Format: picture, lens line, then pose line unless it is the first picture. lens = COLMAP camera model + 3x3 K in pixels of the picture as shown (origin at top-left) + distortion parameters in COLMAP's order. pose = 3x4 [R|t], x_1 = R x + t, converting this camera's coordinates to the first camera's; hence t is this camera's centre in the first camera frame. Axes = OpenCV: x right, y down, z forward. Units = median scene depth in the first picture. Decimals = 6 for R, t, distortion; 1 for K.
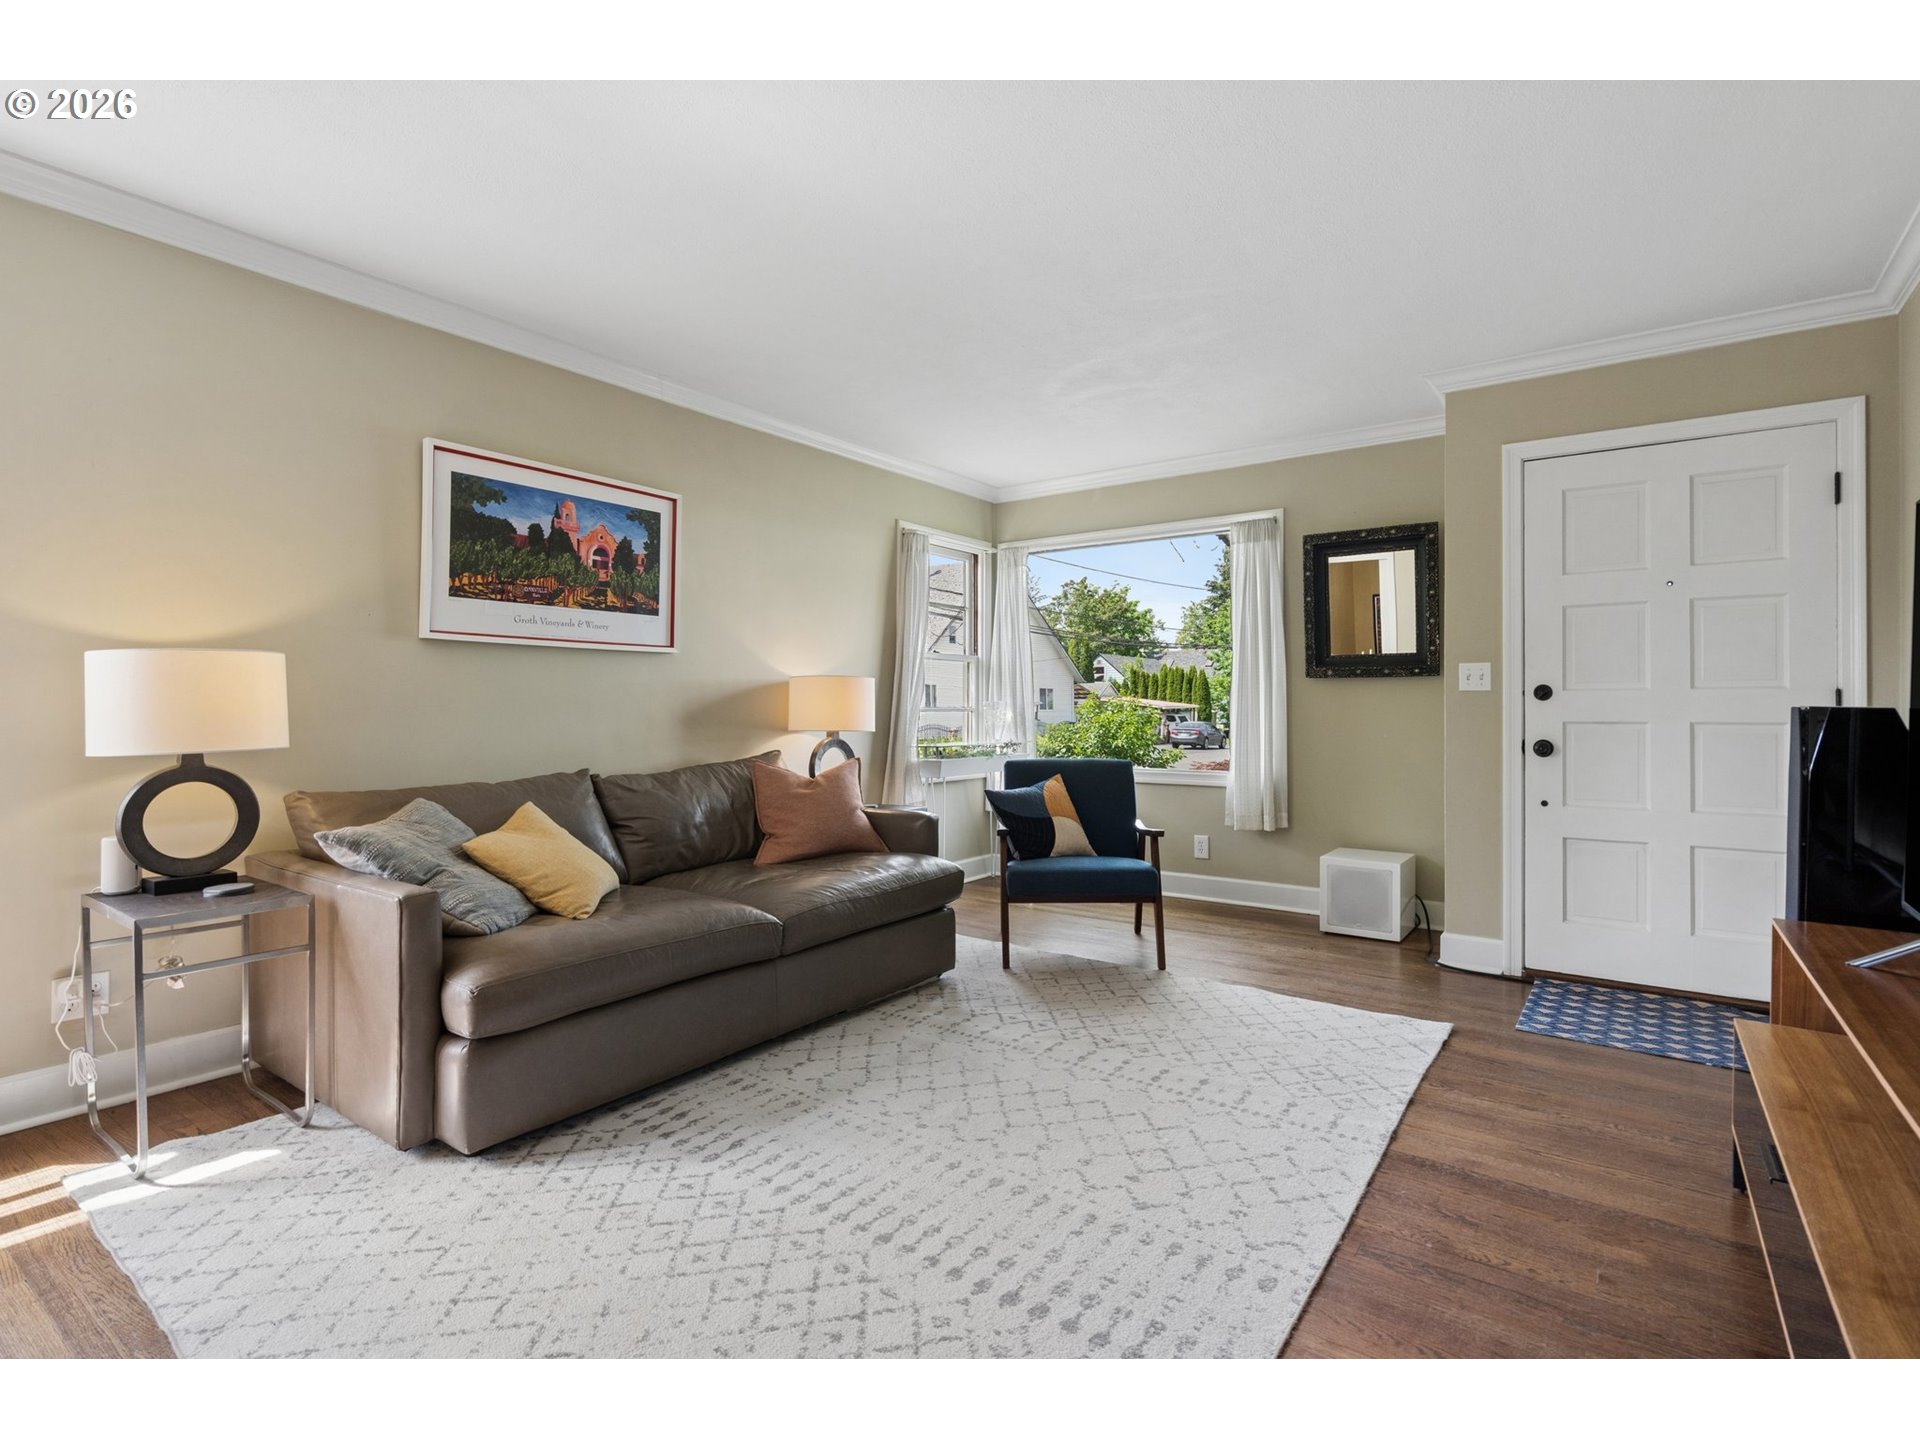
lens RADIAL K [[938.0, 0, 970.8], [0, 938.0, 717.7], [0, 0, 1]] dist [-0.010430, 0.001202]
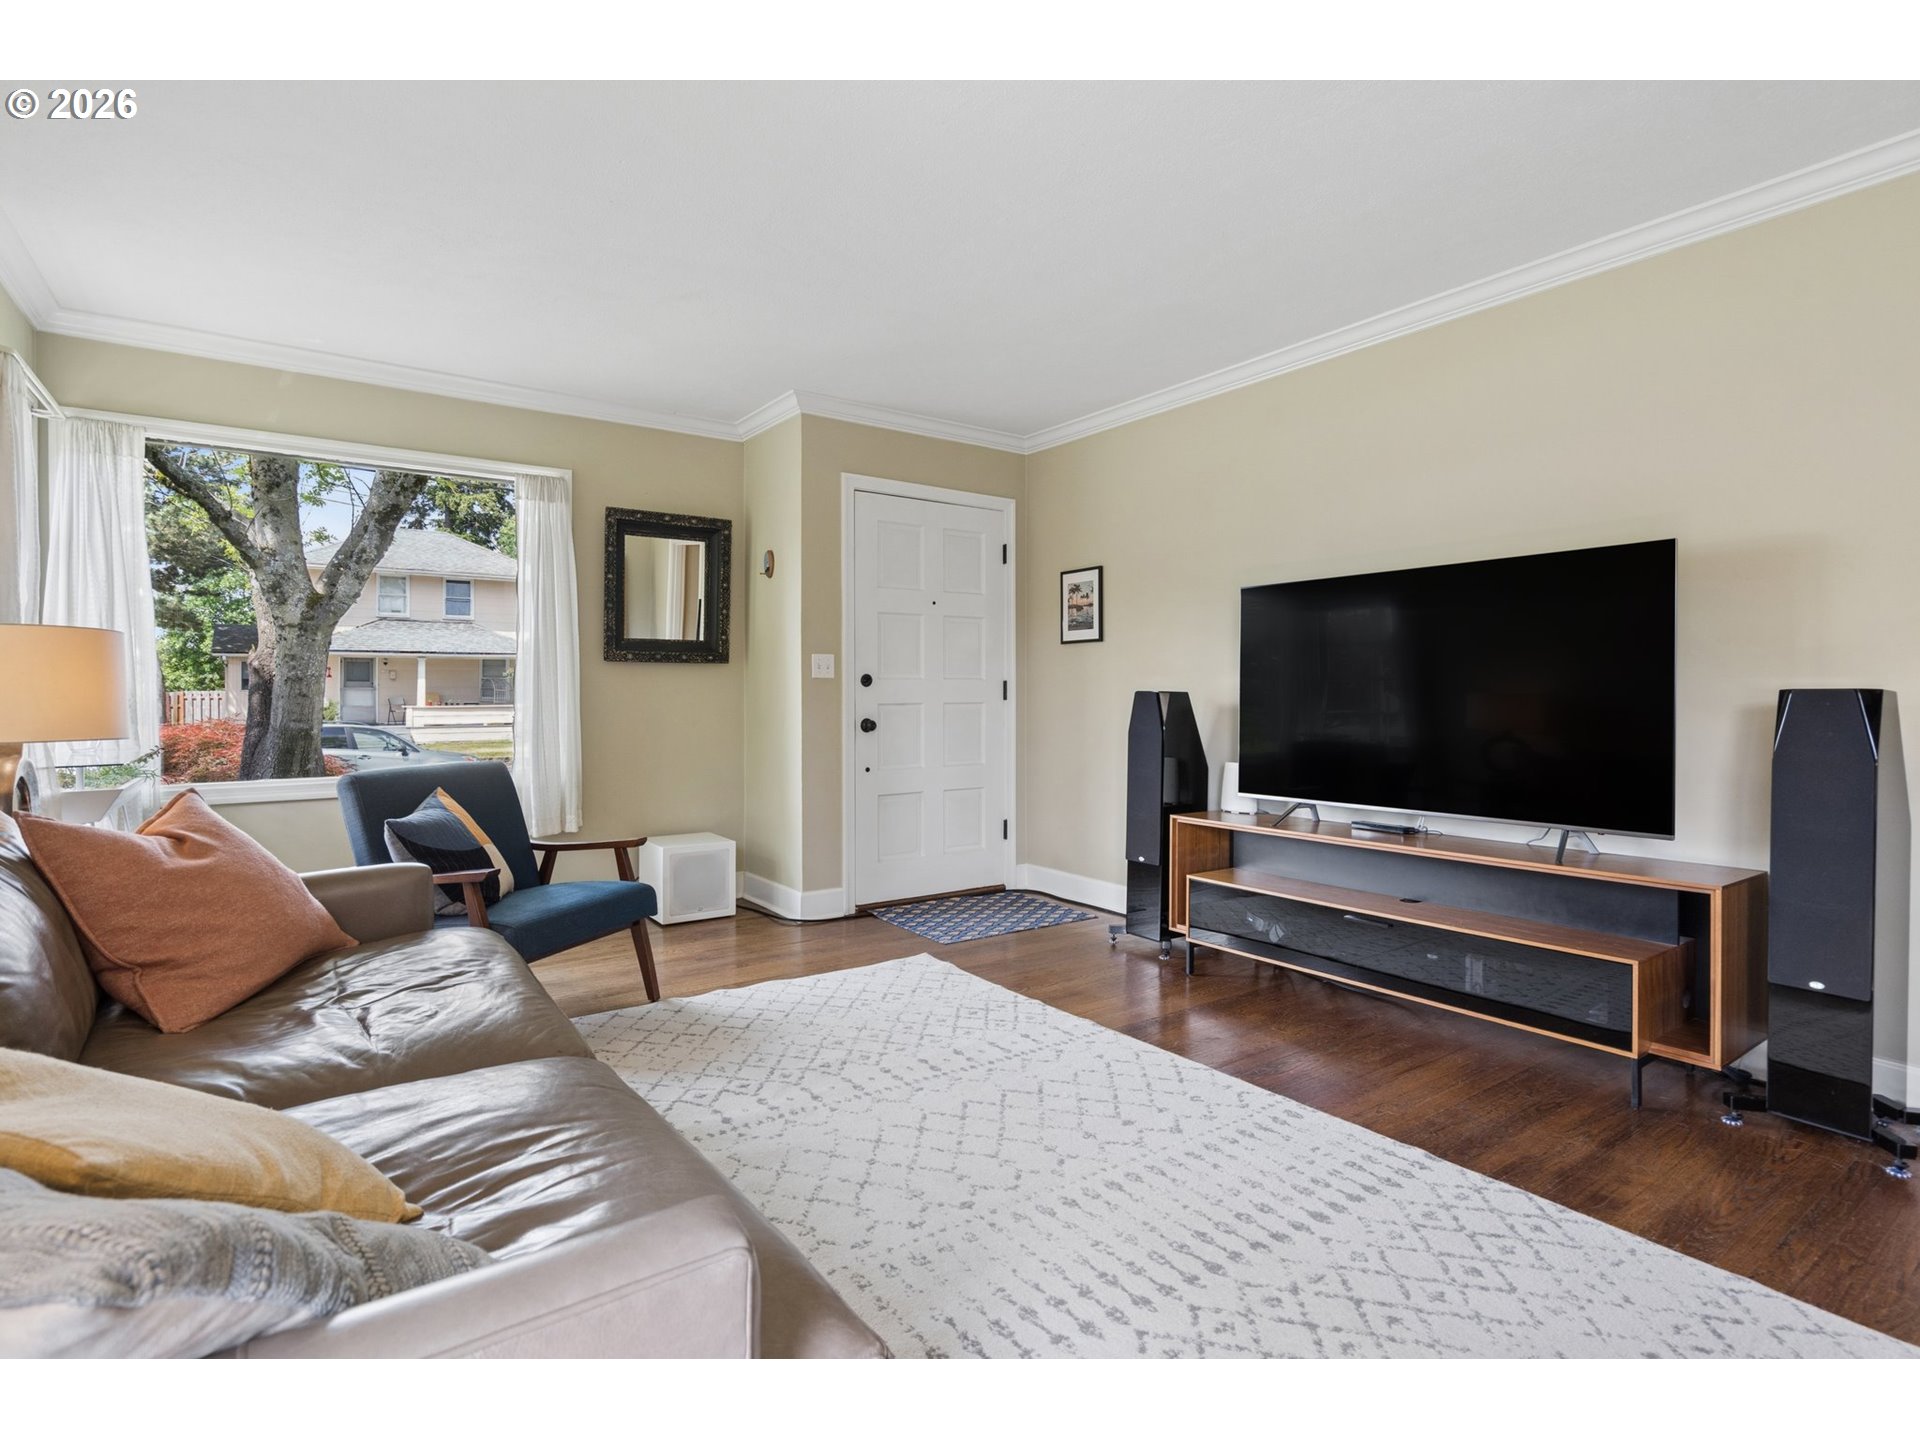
lens RADIAL K [[938.0, 0, 966.0], [0, 938.0, 709.5], [0, 0, 1]] dist [-0.010430, 0.001202]
pose [[0.324551, -0.015534, 0.945740, -0.650479], [0.012018, 0.999852, 0.012298, -0.002570], [-0.945792, 0.007374, 0.324690, 0.587368]]
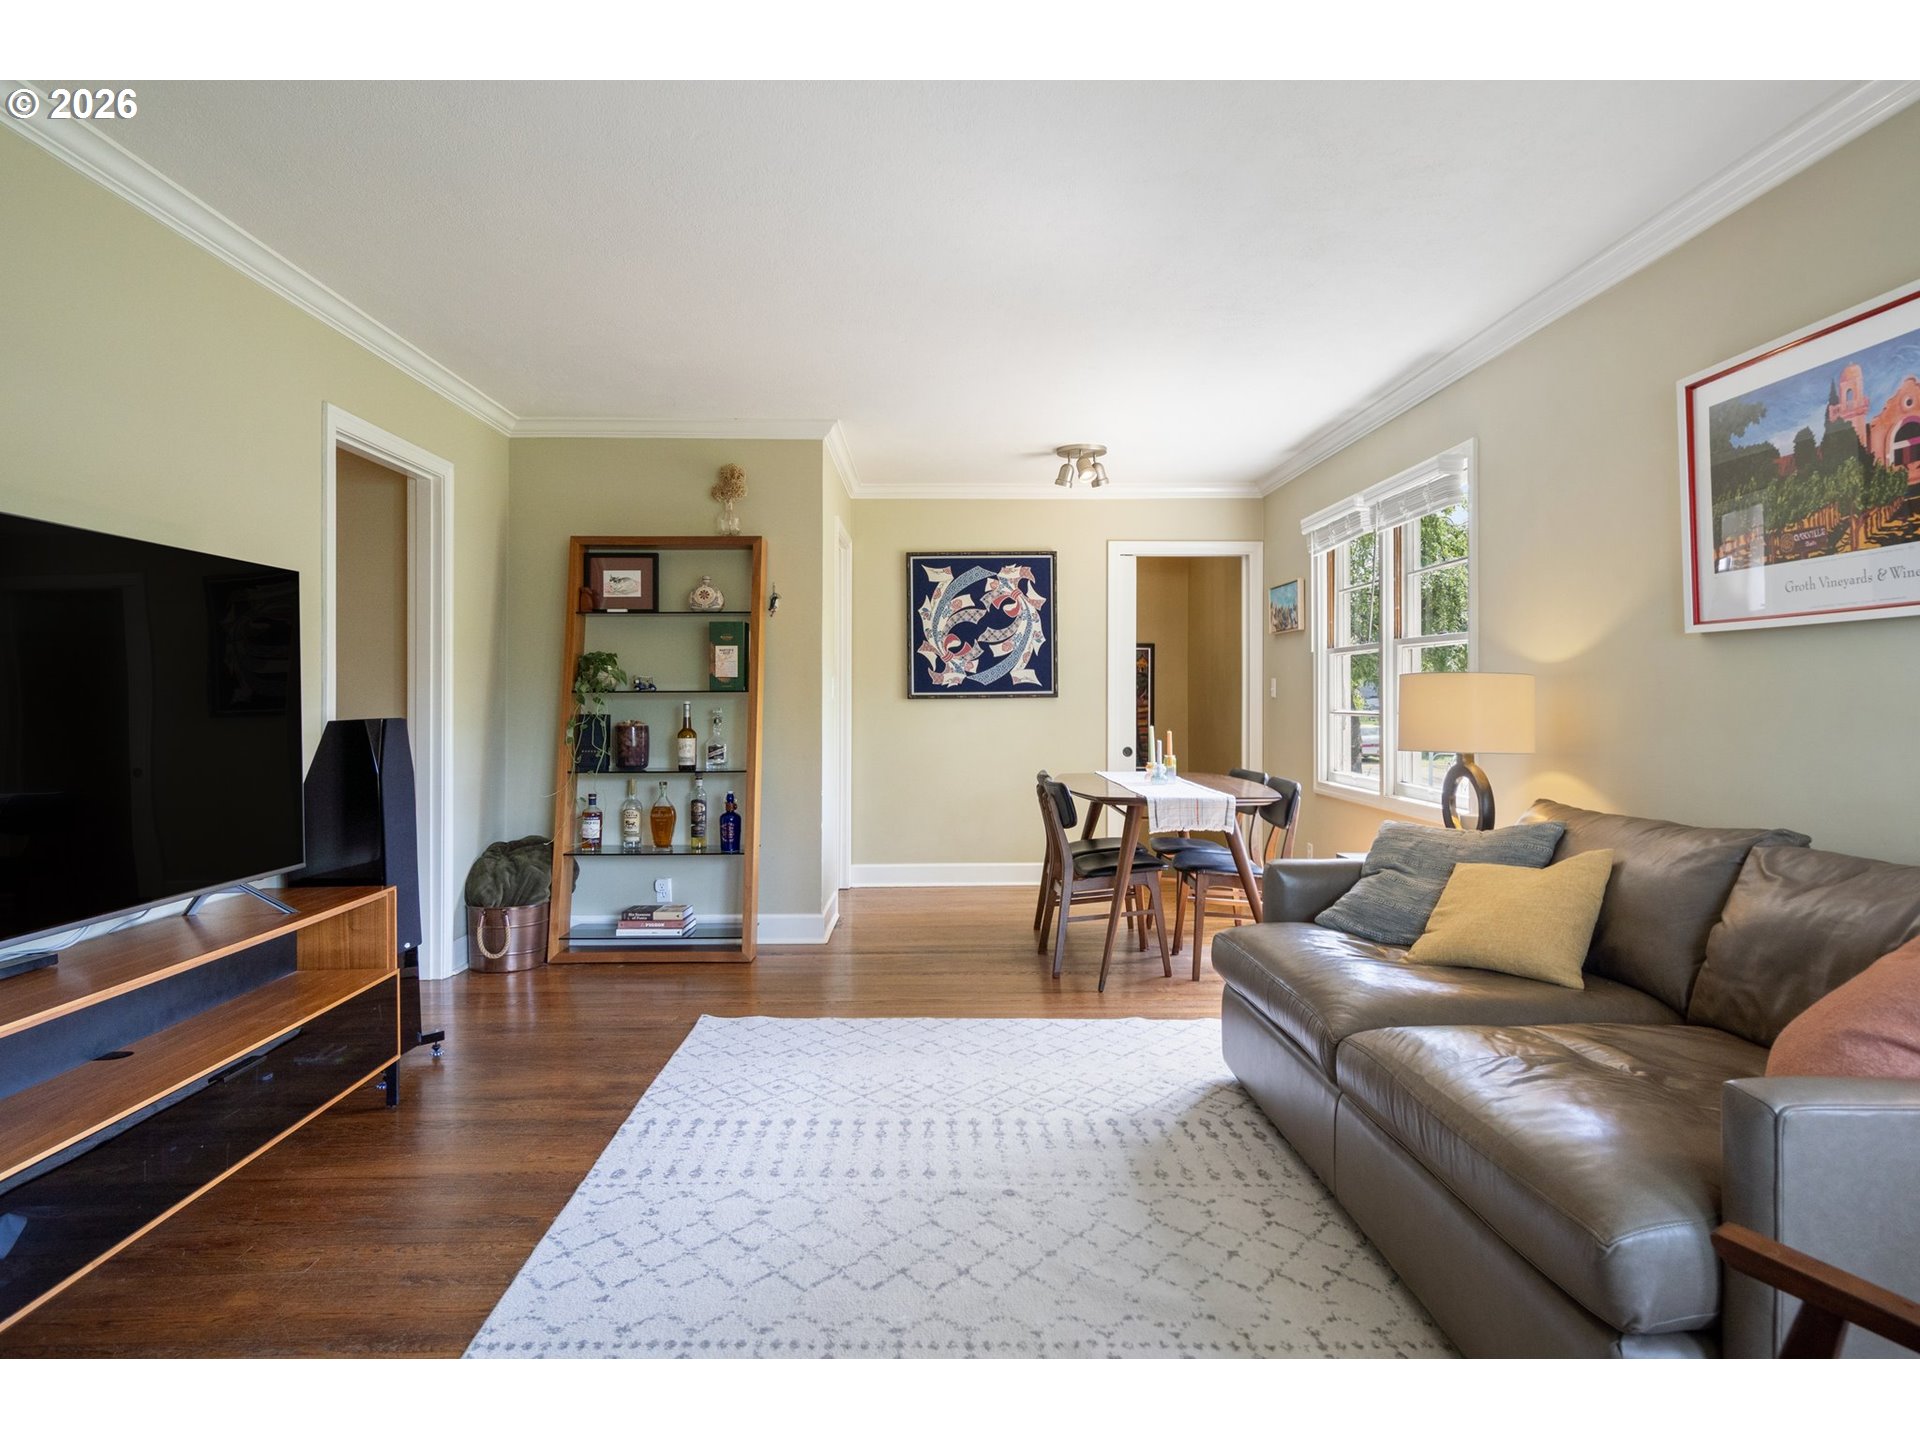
lens RADIAL K [[1132.8, 0, 947.7], [0, 1132.8, 706.3], [0, 0, 1]] dist [-0.001809, 0.003062]
pose [[-0.809342, 0.001921, -0.587335, 0.503698], [-0.007563, 0.999878, 0.013692, -0.033442], [0.587289, 0.015523, -0.809228, 1.466154]]
